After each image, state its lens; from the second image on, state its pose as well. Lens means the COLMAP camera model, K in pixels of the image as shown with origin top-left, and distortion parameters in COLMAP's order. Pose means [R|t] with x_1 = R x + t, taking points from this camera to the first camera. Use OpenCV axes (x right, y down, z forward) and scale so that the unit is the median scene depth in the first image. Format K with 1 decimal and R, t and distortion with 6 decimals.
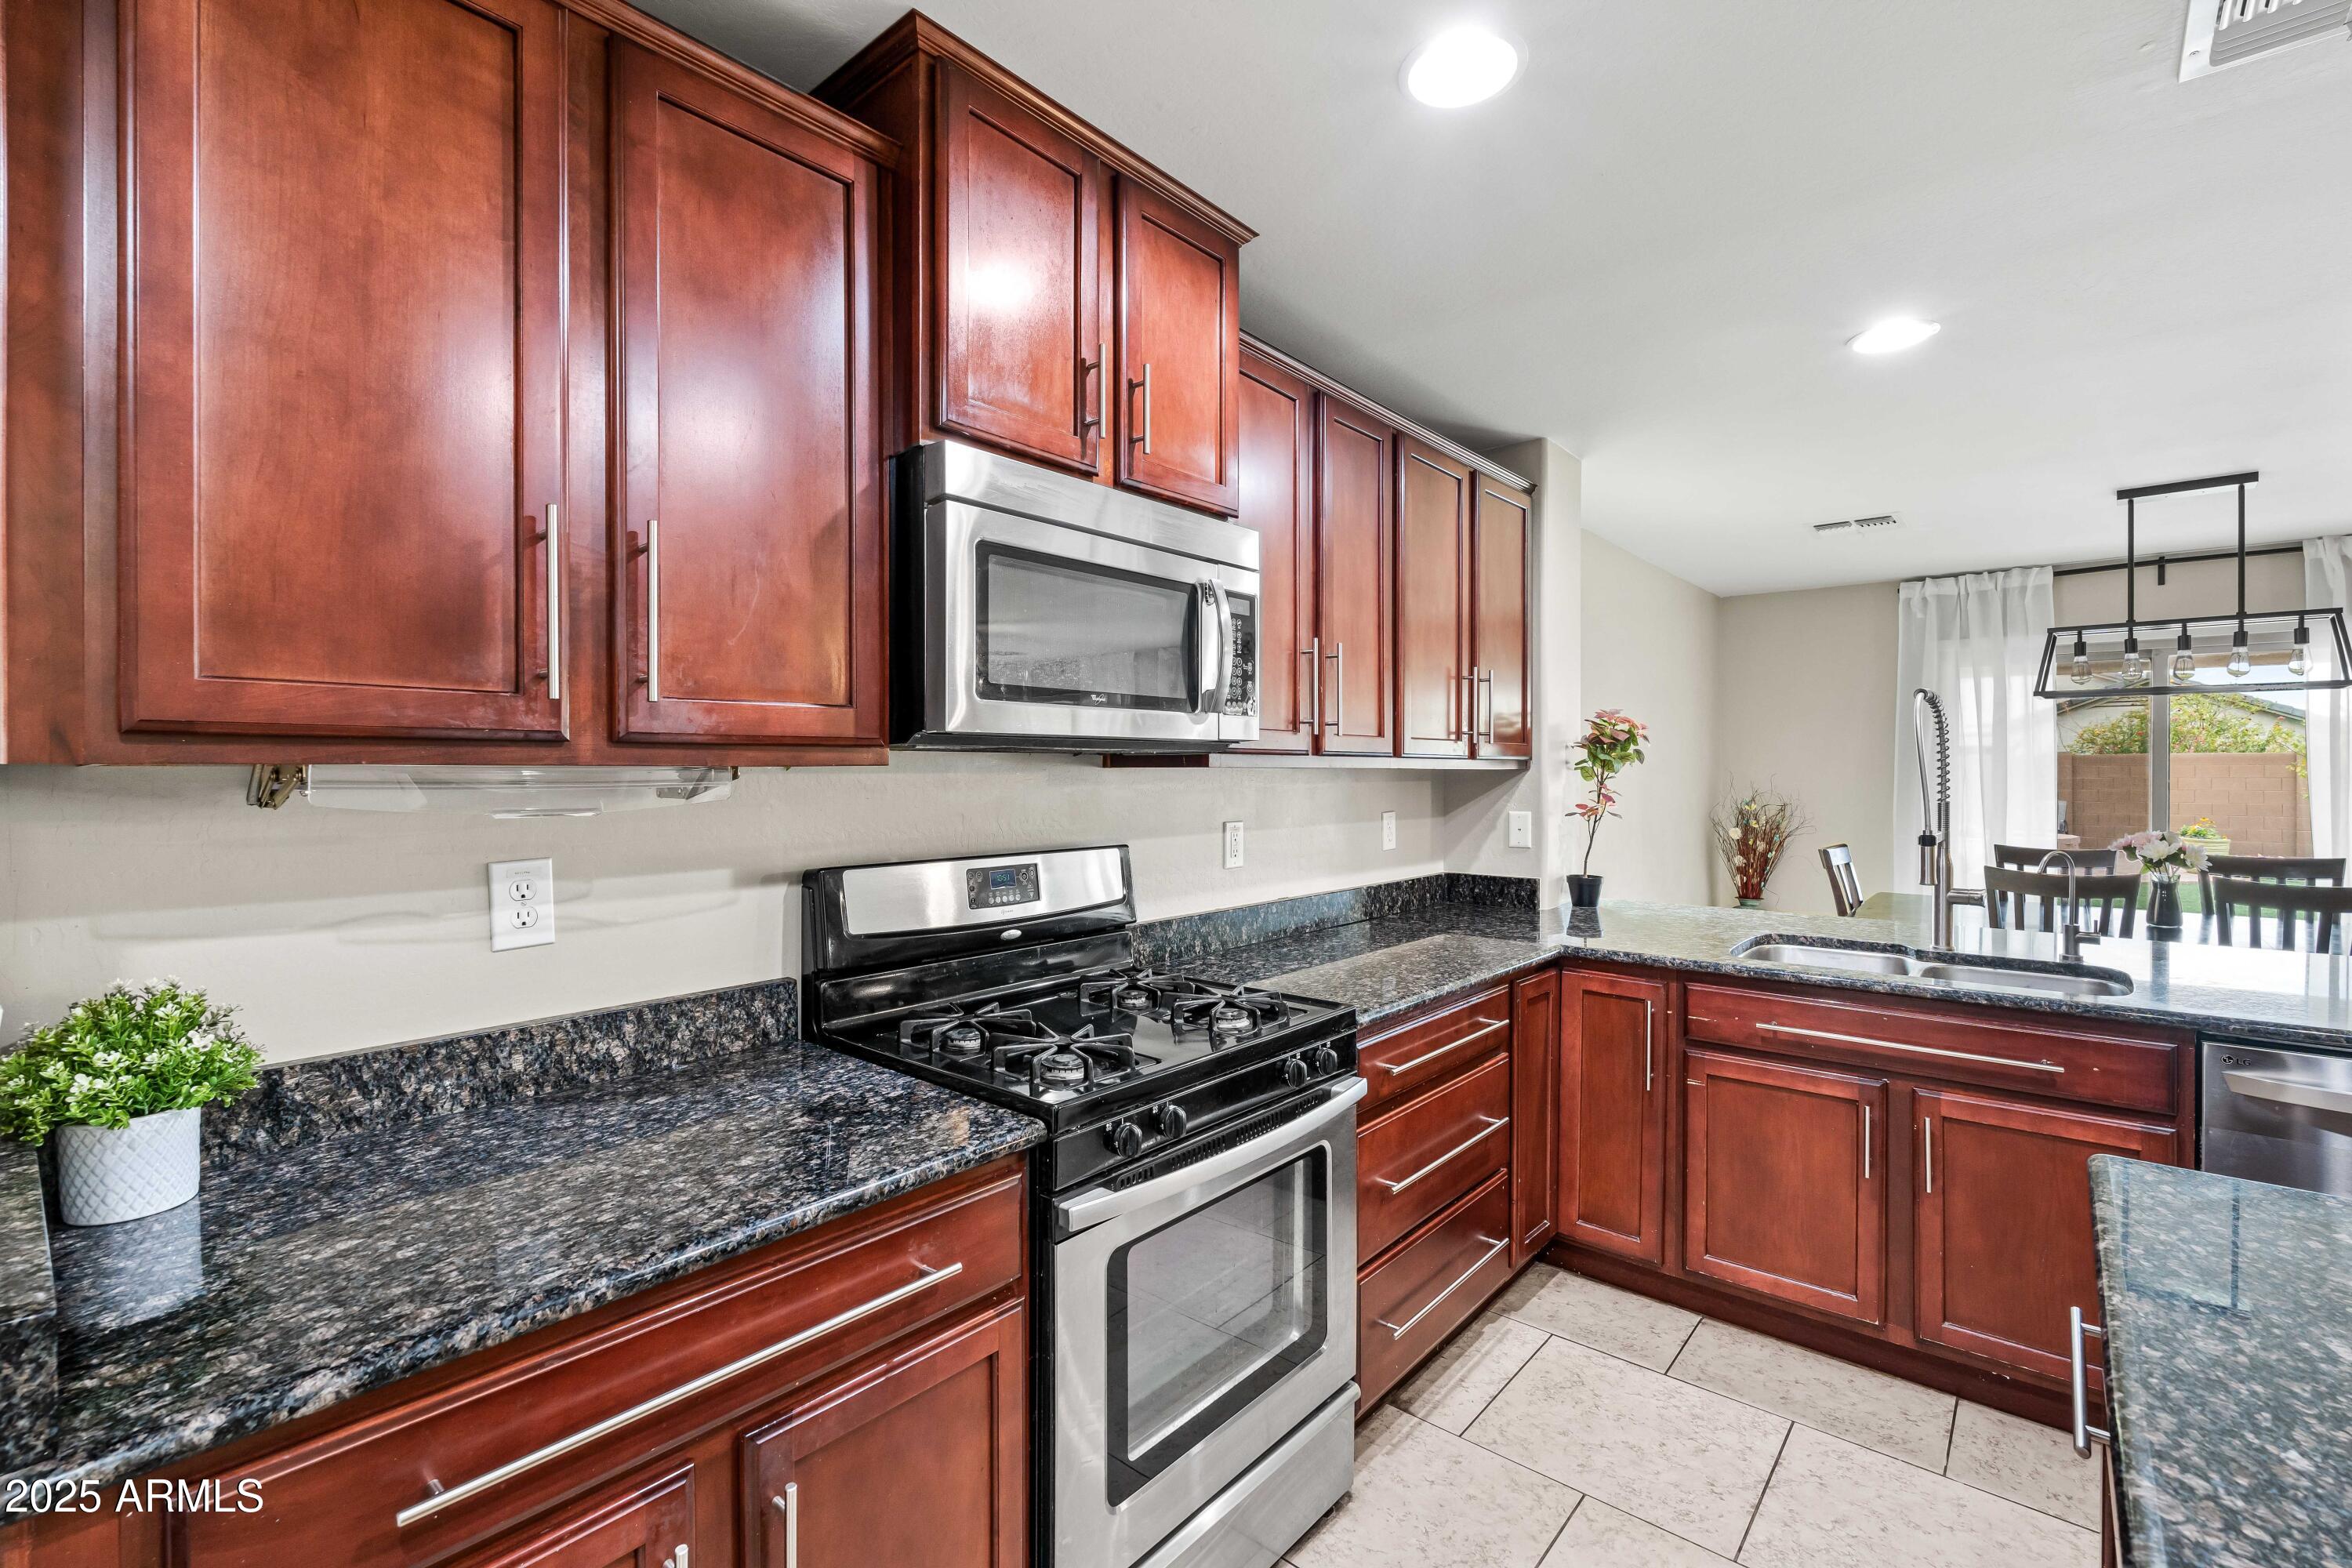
lens RADIAL K [[1031.1, 0, 1176.0], [0, 1031.1, 784.0], [0, 0, 1]] dist [0.001742, 0.000131]
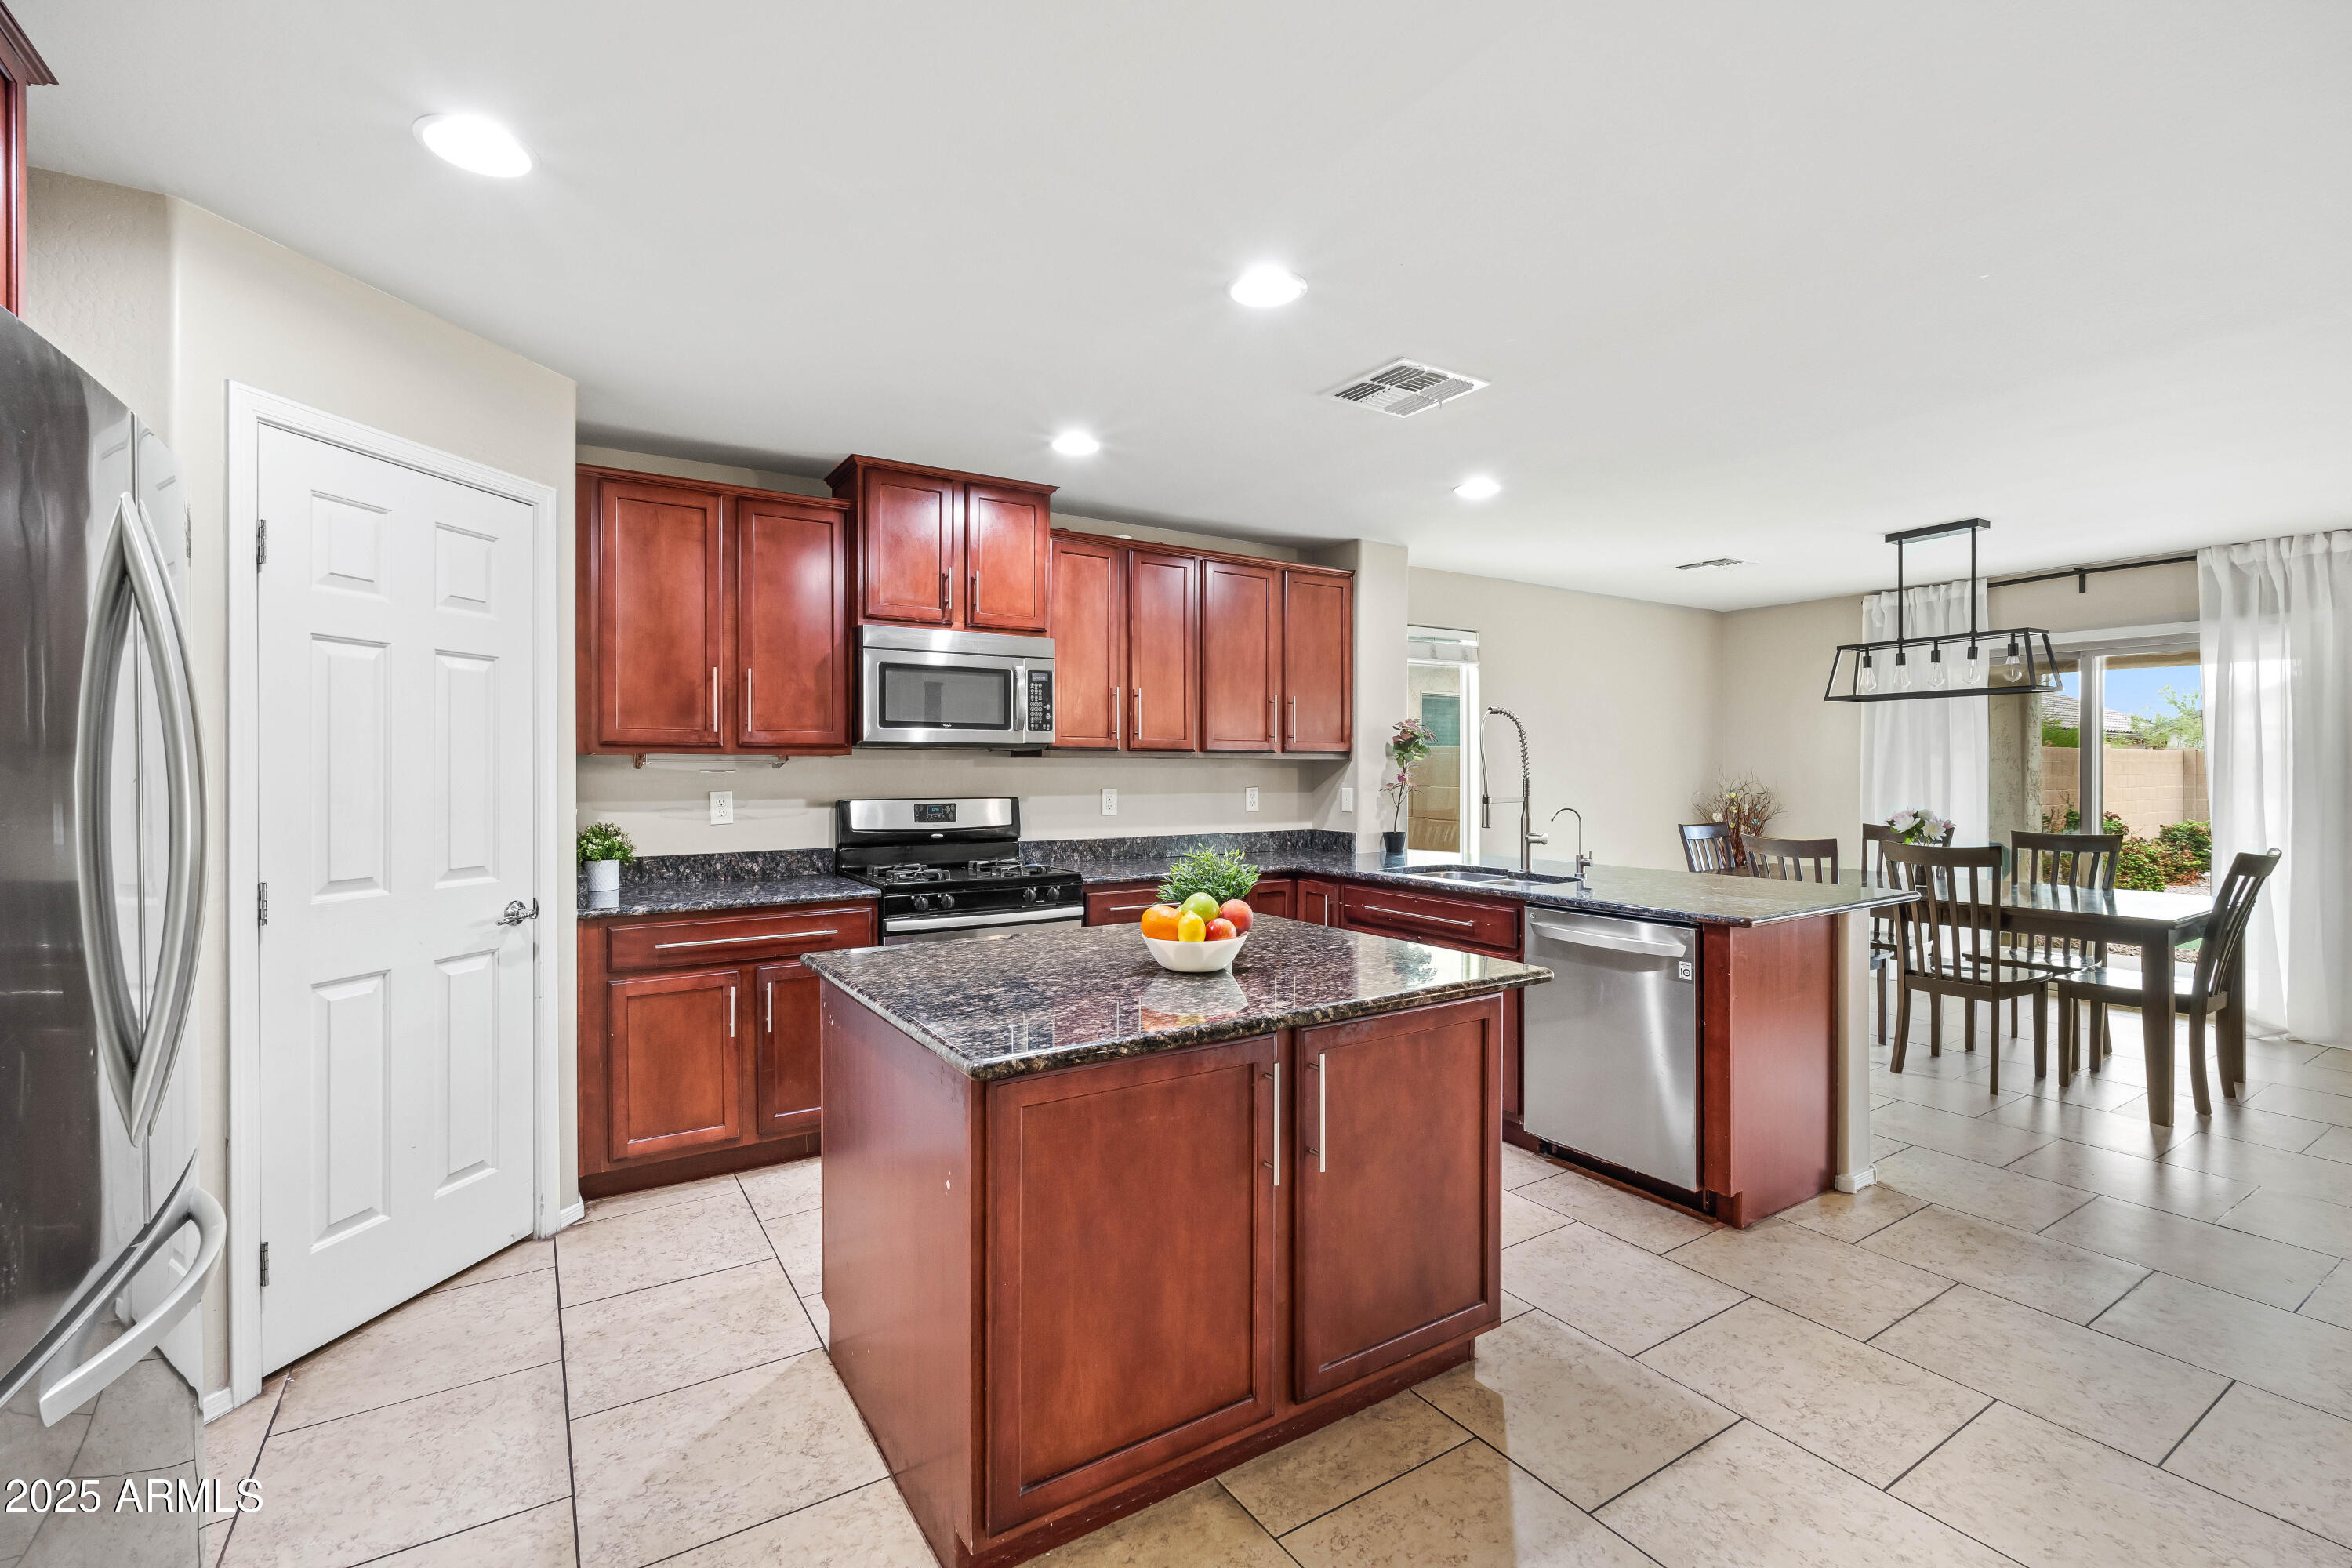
lens RADIAL K [[1032.1, 0, 1176.0], [0, 1032.1, 784.0], [0, 0, 1]] dist [-0.001428, -0.000240]
pose [[0.958837, 0.003607, -0.283935, 1.155643], [-0.003463, 0.999993, 0.001010, 0.045756], [0.283937, 0.000015, 0.958843, -1.125875]]
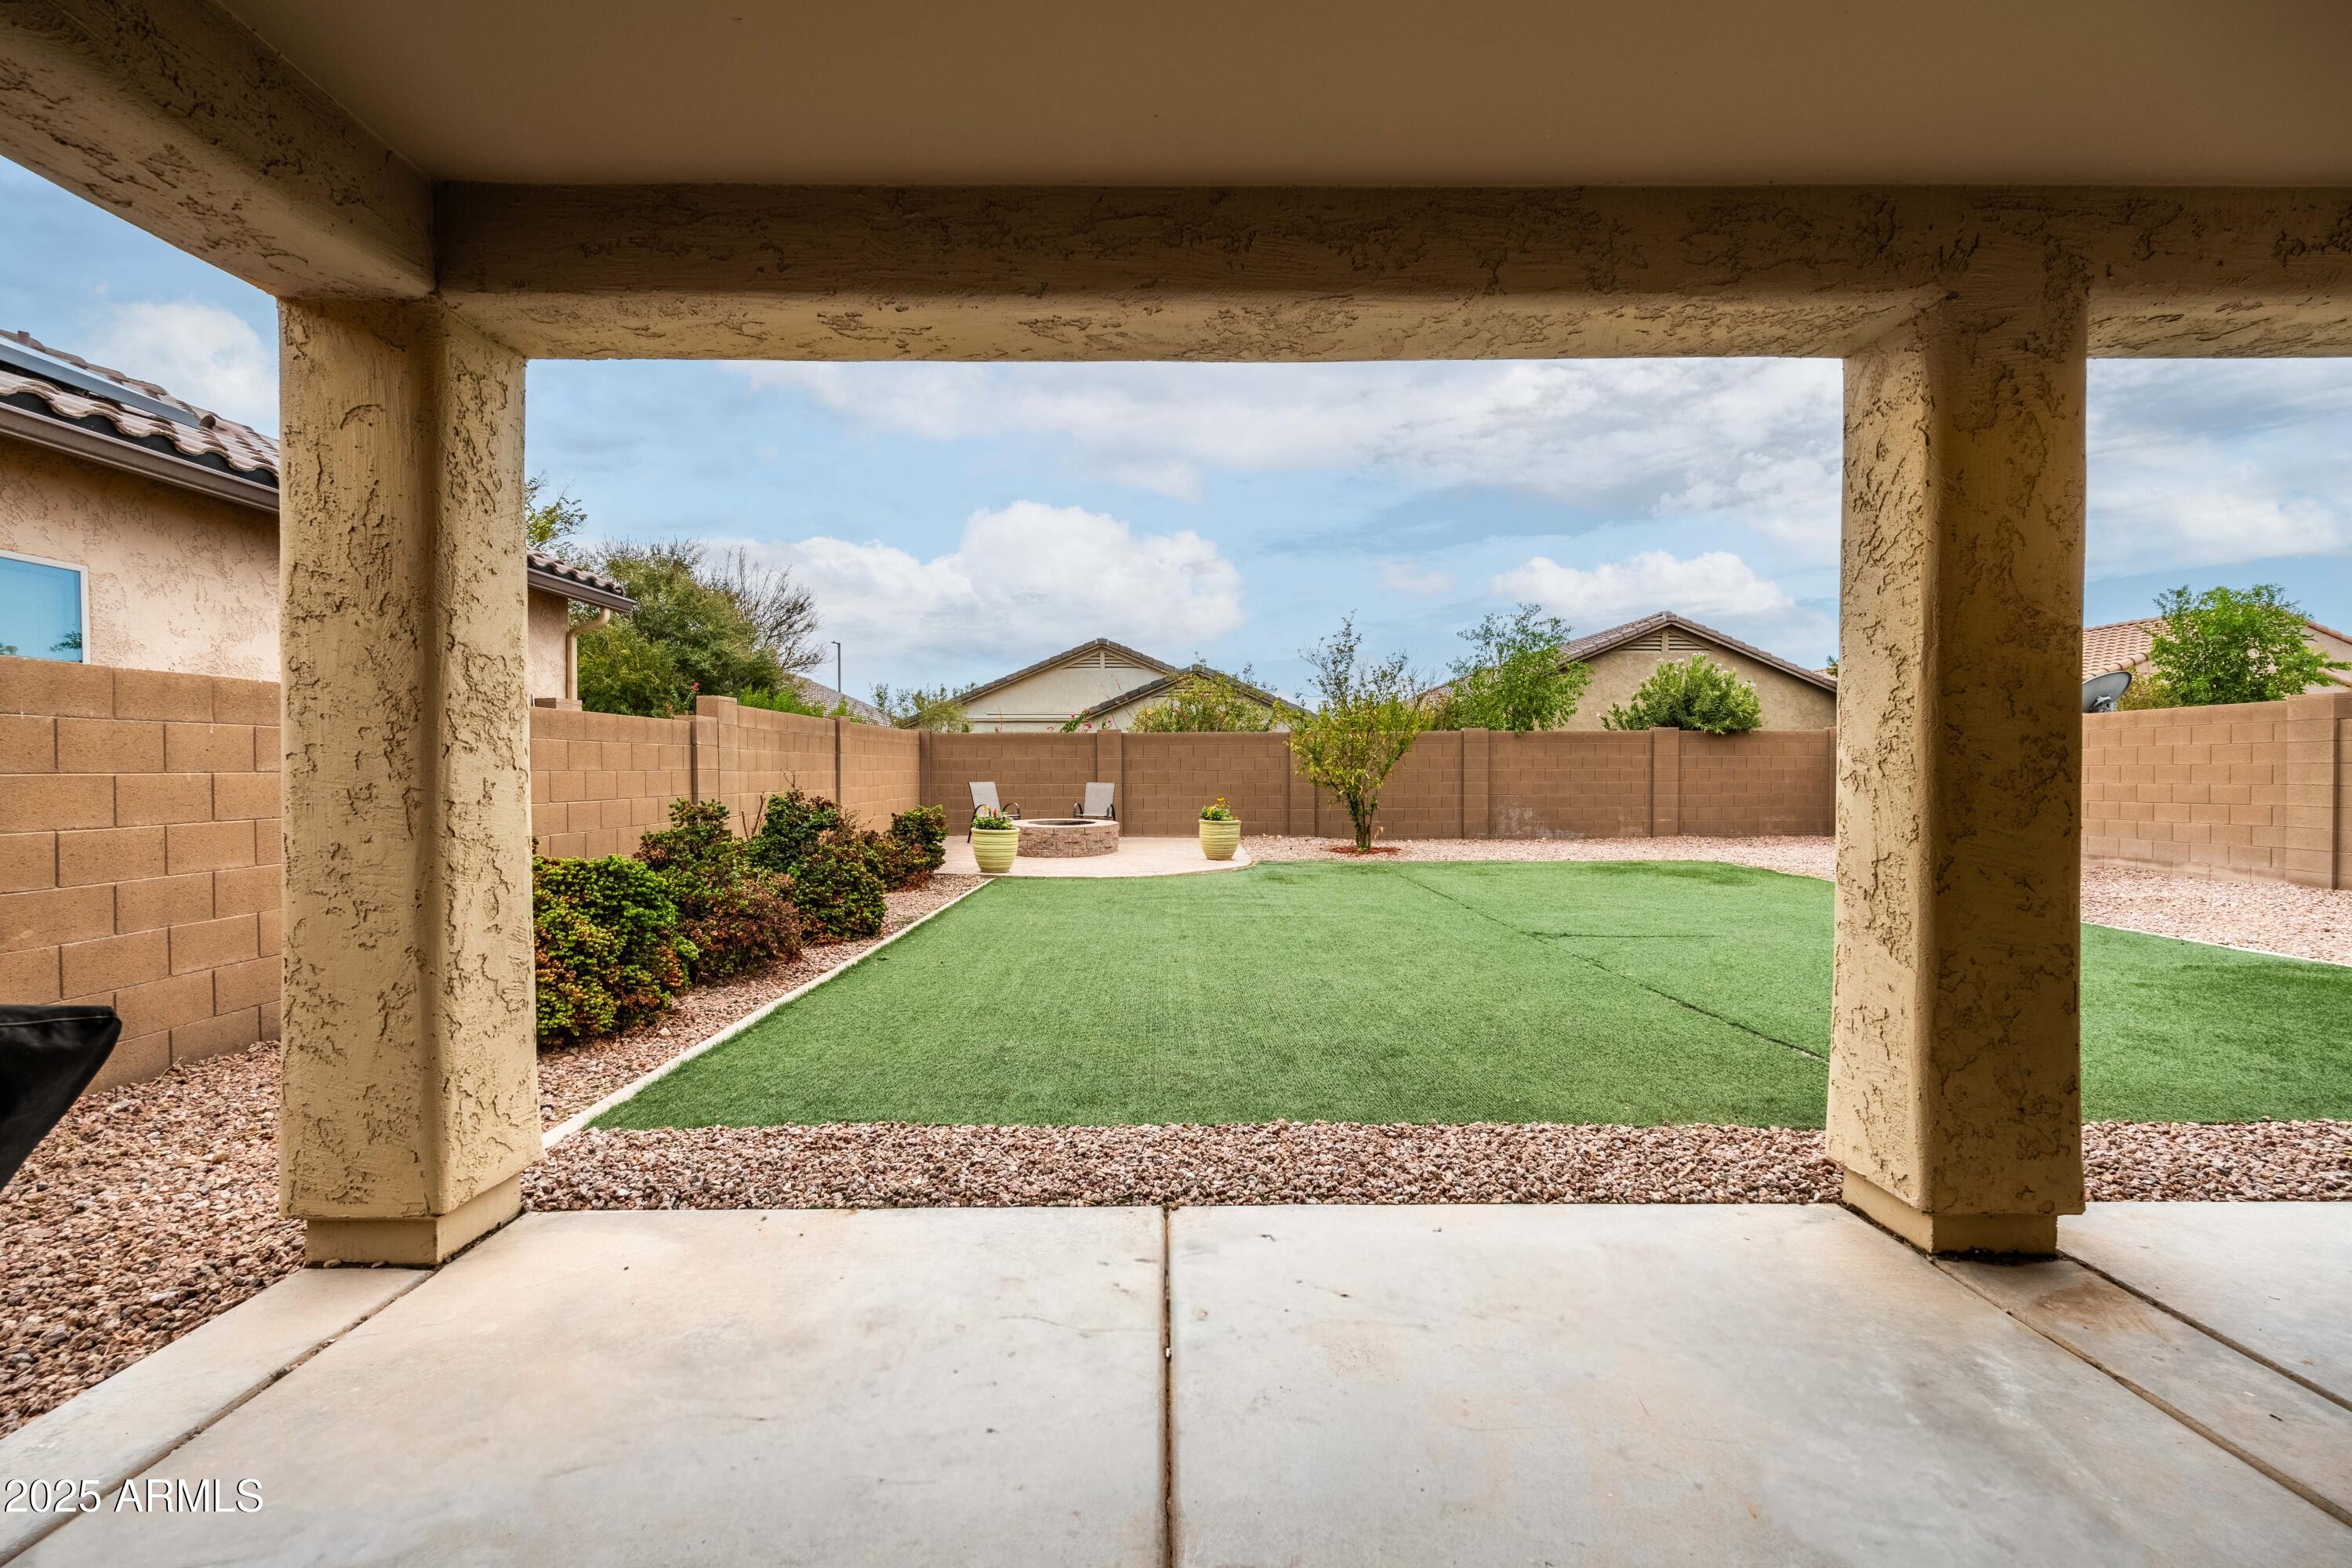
lens RADIAL K [[1032.1, 0, 1176.0], [0, 1032.1, 784.0], [0, 0, 1]] dist [-0.001428, -0.000240]
pose [[0.752313, -0.005944, 0.658779, 3.682968], [0.005492, 0.999981, 0.002751, 0.172313], [-0.658783, 0.001549, 0.752331, 3.397725]]
